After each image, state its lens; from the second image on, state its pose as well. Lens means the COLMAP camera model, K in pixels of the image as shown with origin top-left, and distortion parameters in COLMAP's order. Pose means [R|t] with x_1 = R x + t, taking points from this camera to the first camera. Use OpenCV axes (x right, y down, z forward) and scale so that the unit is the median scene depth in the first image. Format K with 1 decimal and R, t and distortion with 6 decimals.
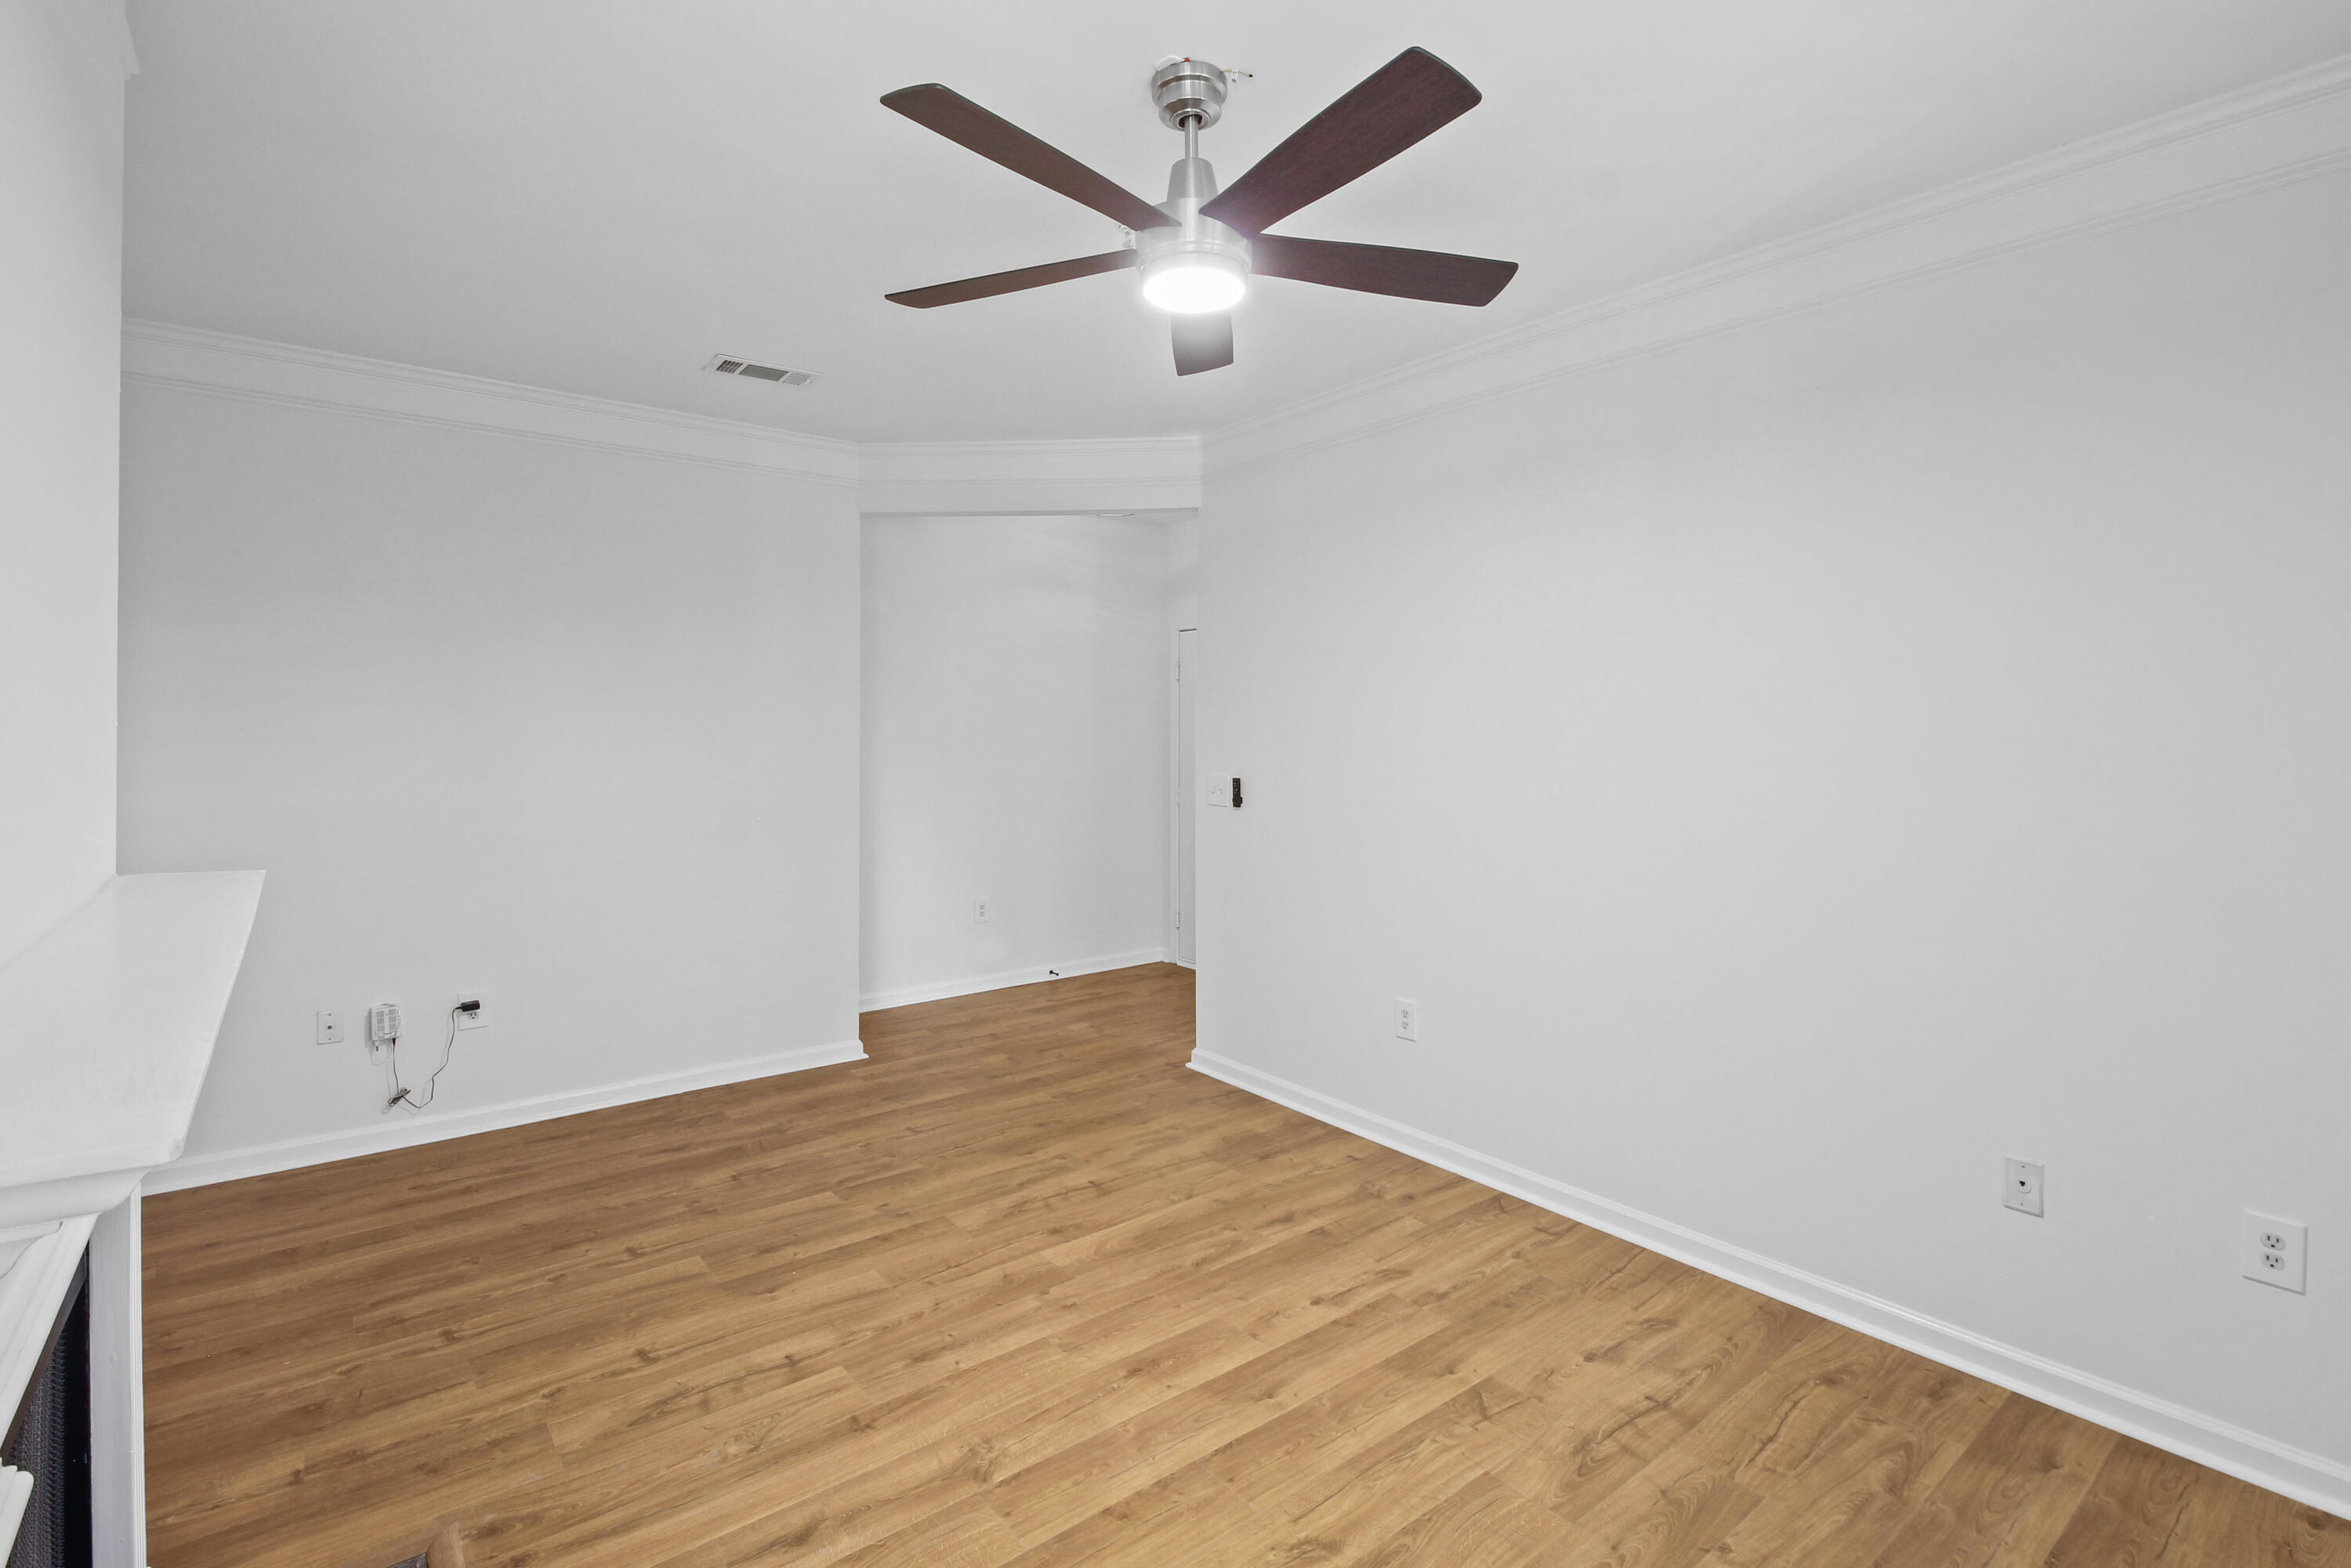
lens RADIAL K [[1121.6, 0, 1188.1], [0, 1121.6, 734.4], [0, 0, 1]] dist [-0.000147, -0.006824]
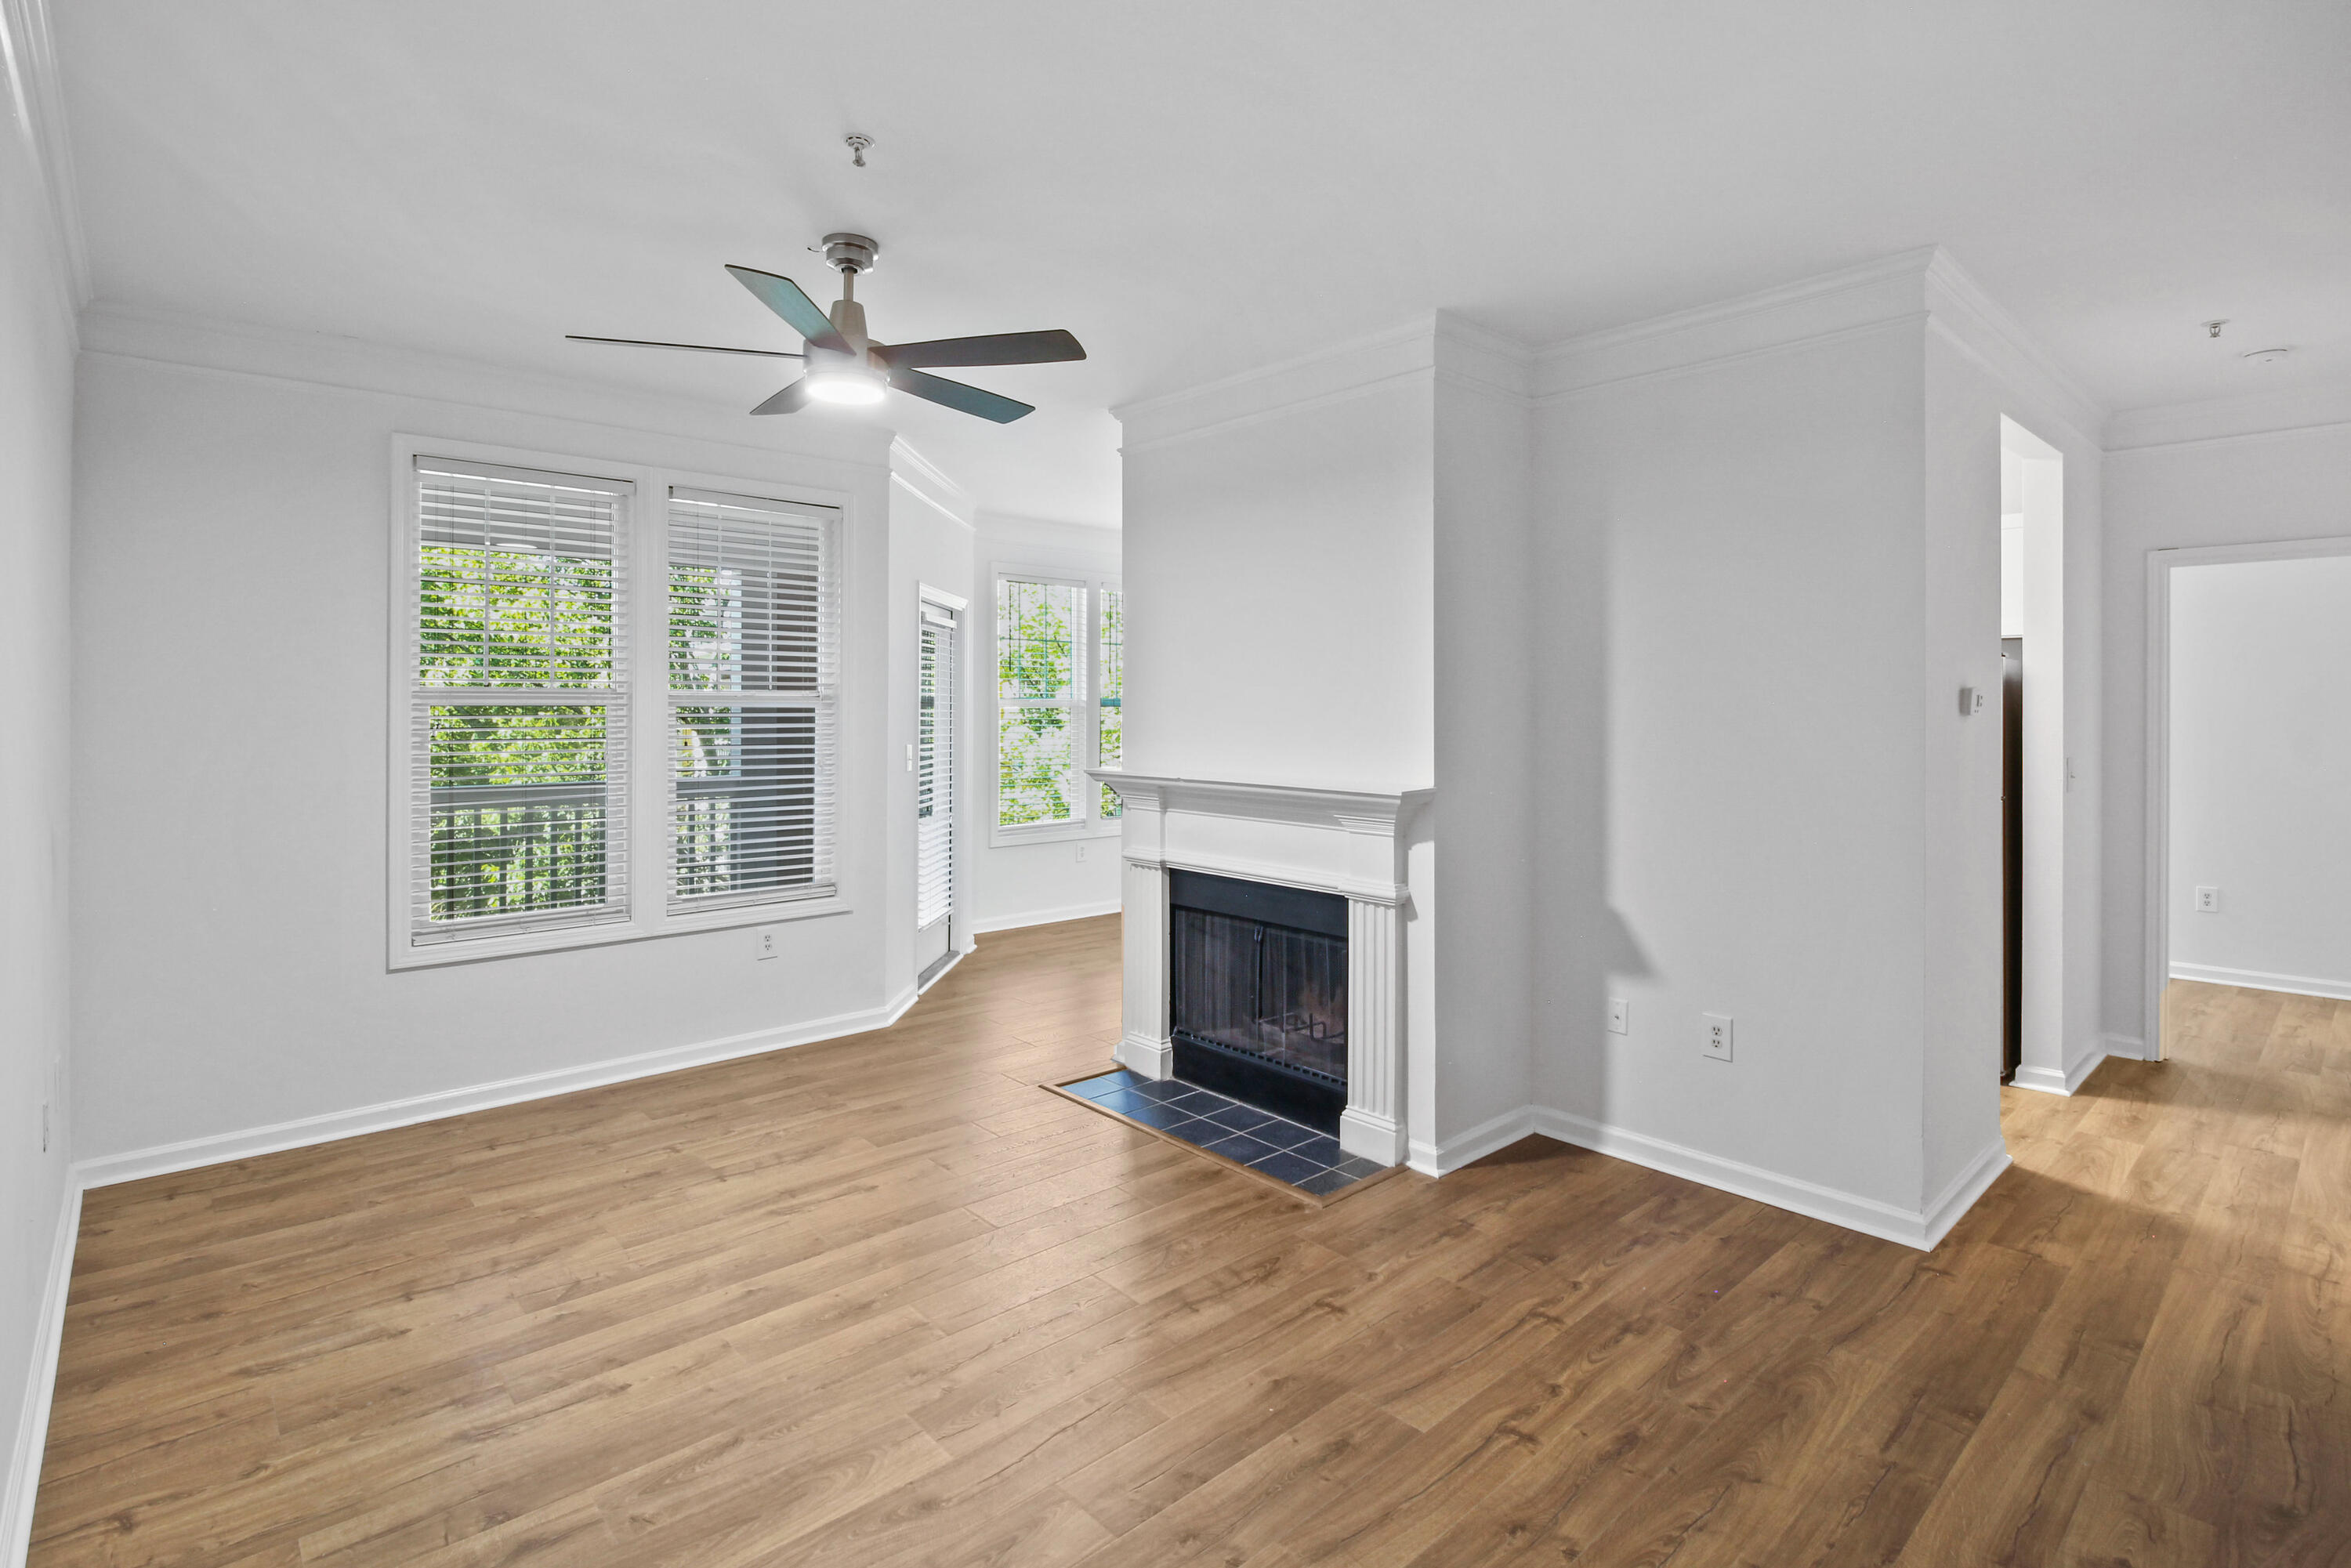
lens RADIAL K [[1121.6, 0, 1146.8], [0, 1121.6, 716.4], [0, 0, 1]] dist [-0.000147, -0.006824]
pose [[-0.999269, -0.003672, -0.038058, -0.246521], [-0.004065, 0.999939, 0.010255, -0.007575], [0.038018, 0.010402, -0.999223, 1.859722]]
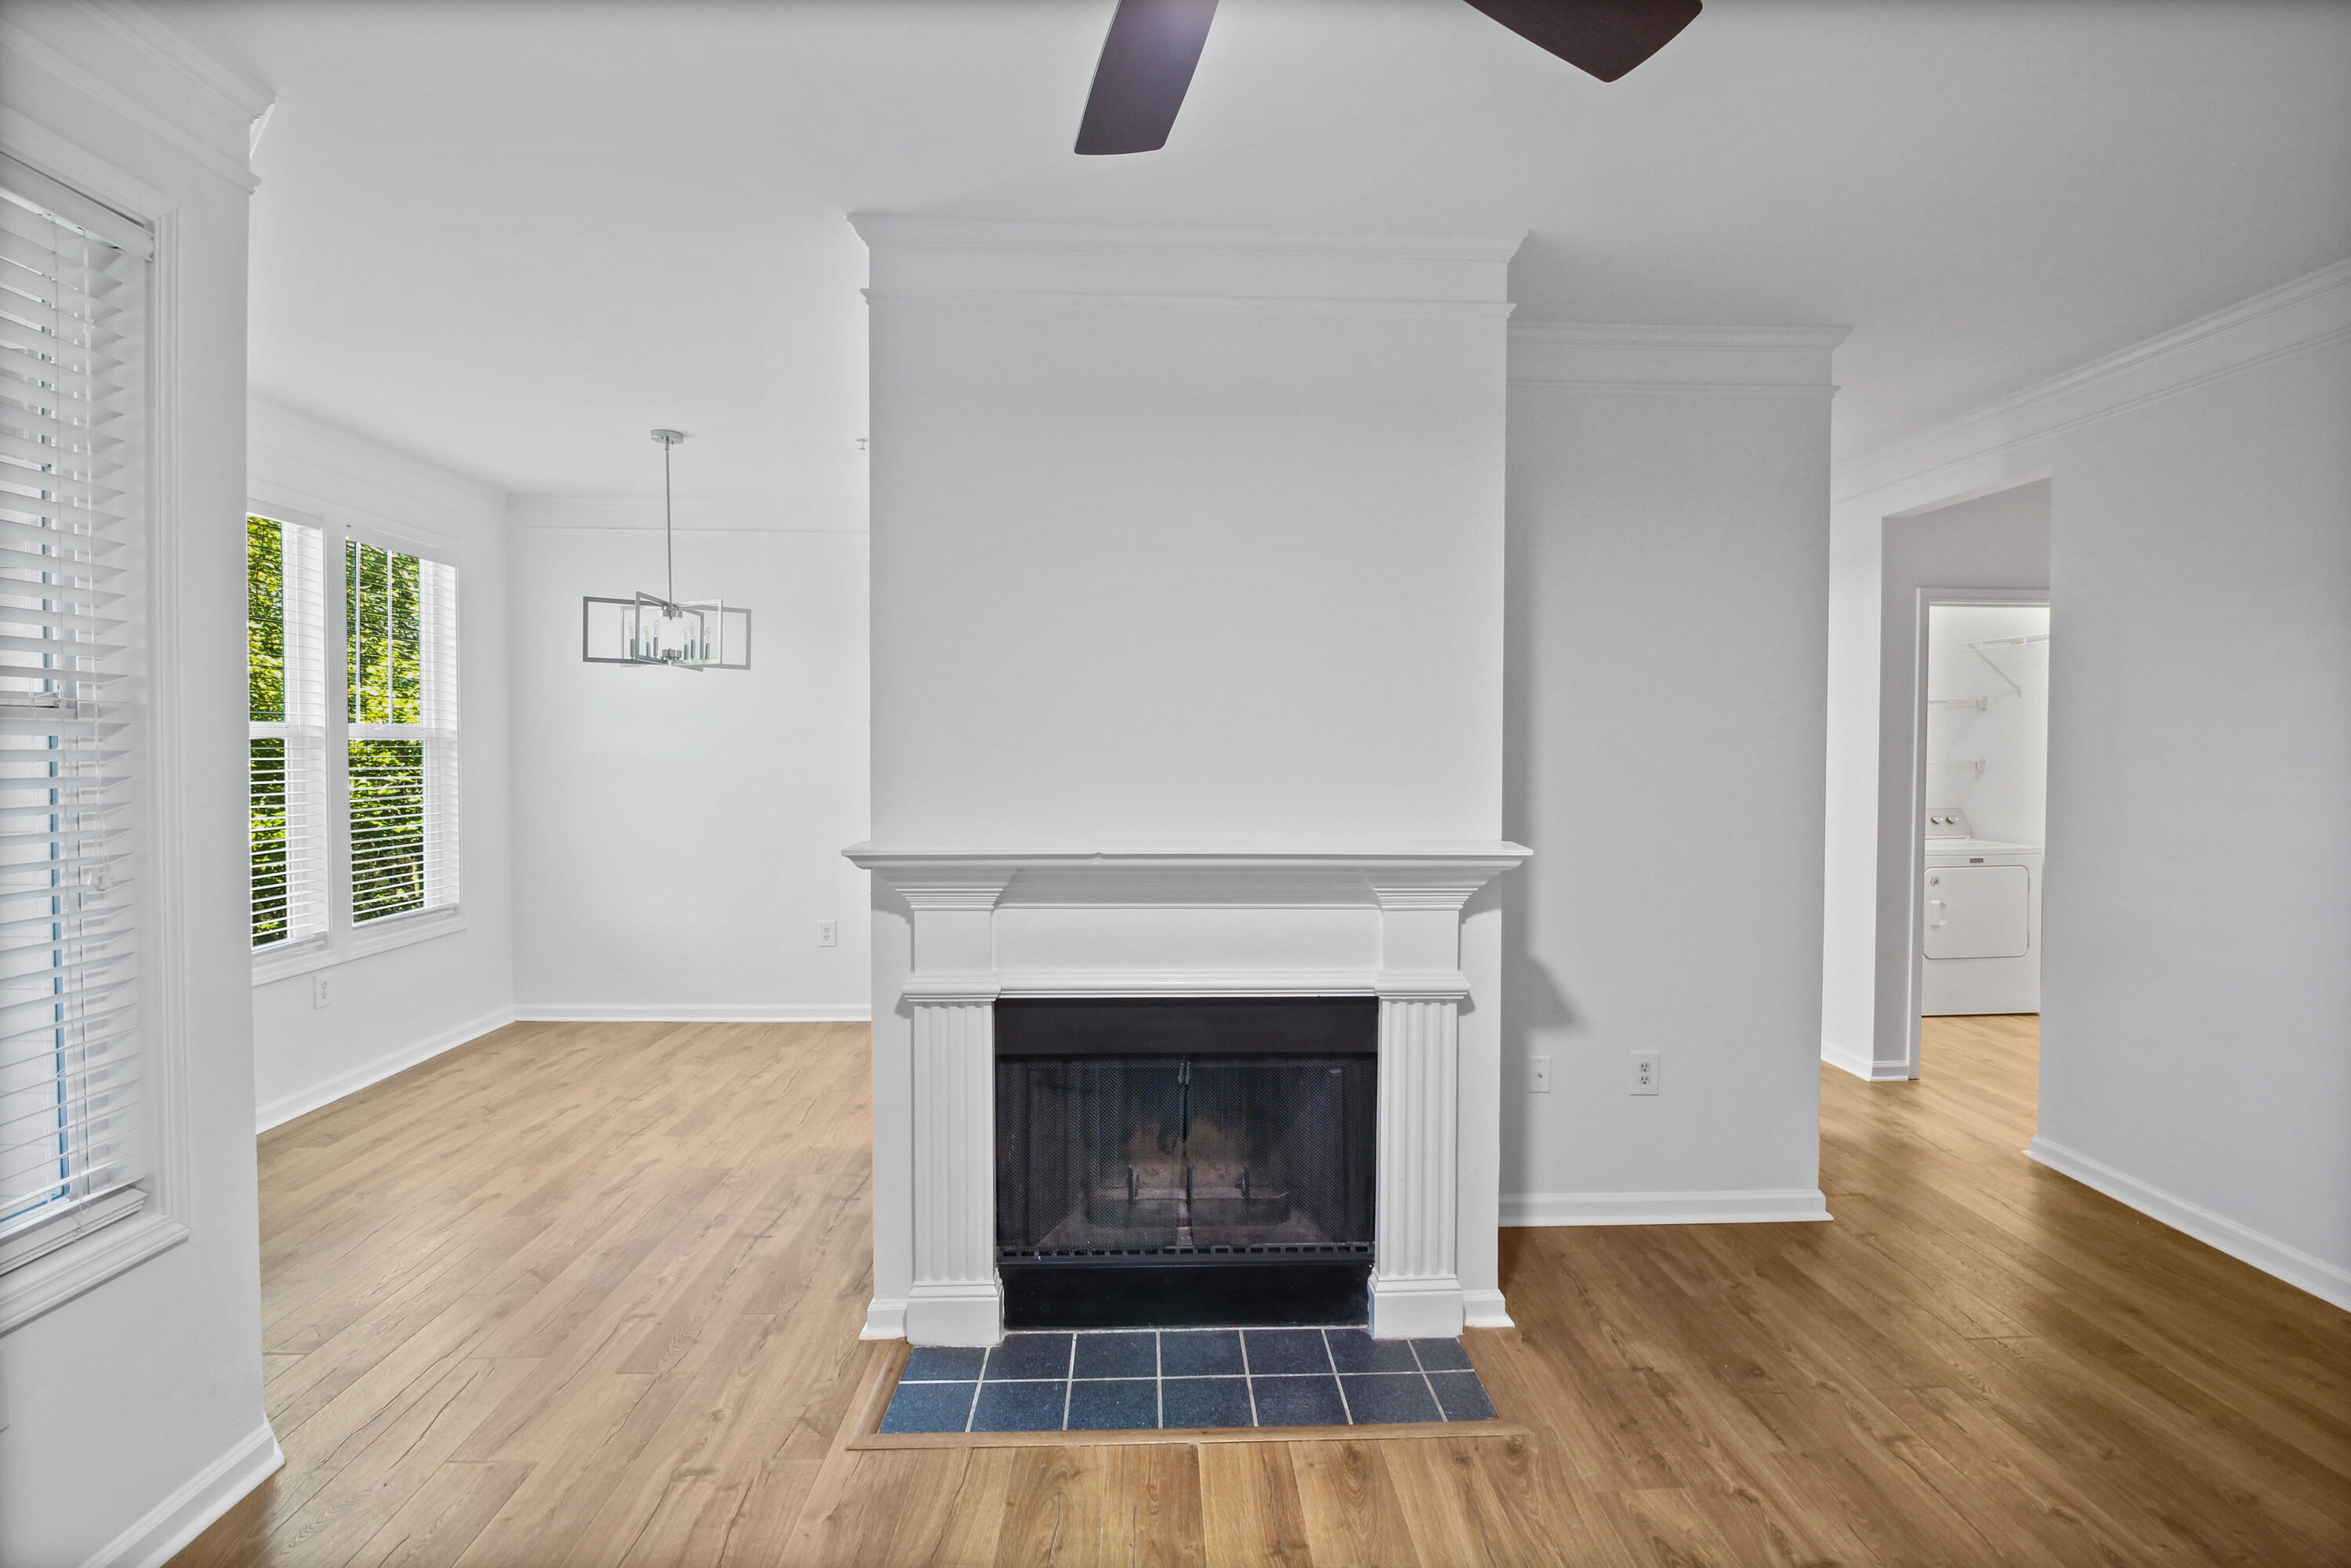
lens RADIAL K [[1121.6, 0, 1192.7], [0, 1121.6, 772.7], [0, 0, 1]] dist [-0.000147, -0.006824]
pose [[-0.596167, 0.018602, -0.802645, 0.339184], [-0.007544, 0.999558, 0.028769, -0.004775], [0.802825, 0.023206, -0.595763, 1.000863]]
